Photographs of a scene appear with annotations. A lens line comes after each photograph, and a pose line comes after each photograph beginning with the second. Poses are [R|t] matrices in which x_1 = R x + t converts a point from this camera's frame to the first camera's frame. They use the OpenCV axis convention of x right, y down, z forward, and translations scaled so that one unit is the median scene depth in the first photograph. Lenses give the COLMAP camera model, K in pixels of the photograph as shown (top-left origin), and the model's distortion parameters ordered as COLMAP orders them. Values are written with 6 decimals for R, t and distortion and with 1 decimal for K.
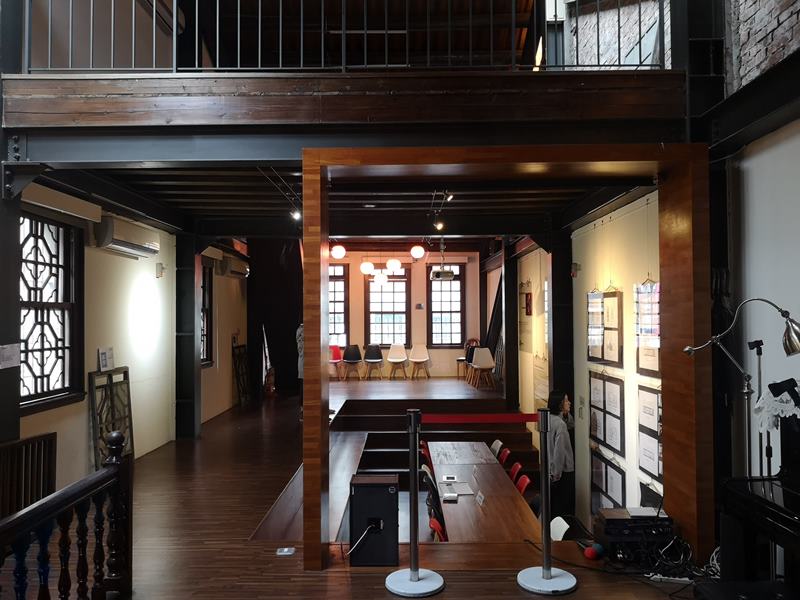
lens RADIAL K [[616.4, 0, 397.6], [0, 616.4, 301.7], [0, 0, 1]] dist [0.024393, -0.040876]
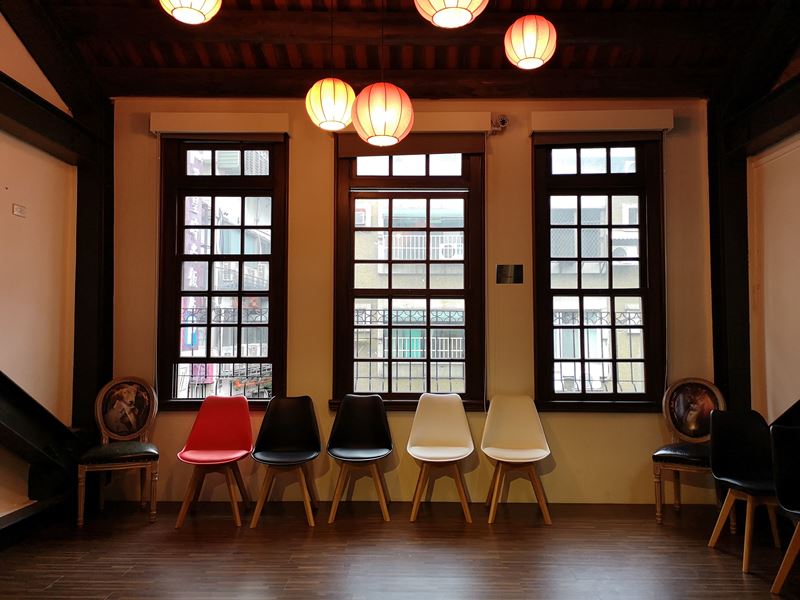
lens RADIAL K [[616.4, 0, 400.6], [0, 616.4, 300.7], [0, 0, 1]] dist [0.024393, -0.040876]
pose [[0.999854, 0.005528, -0.016177, -0.015371], [-0.005066, 0.999581, 0.028503, 0.012489], [0.016328, -0.028417, 0.999463, 0.689729]]
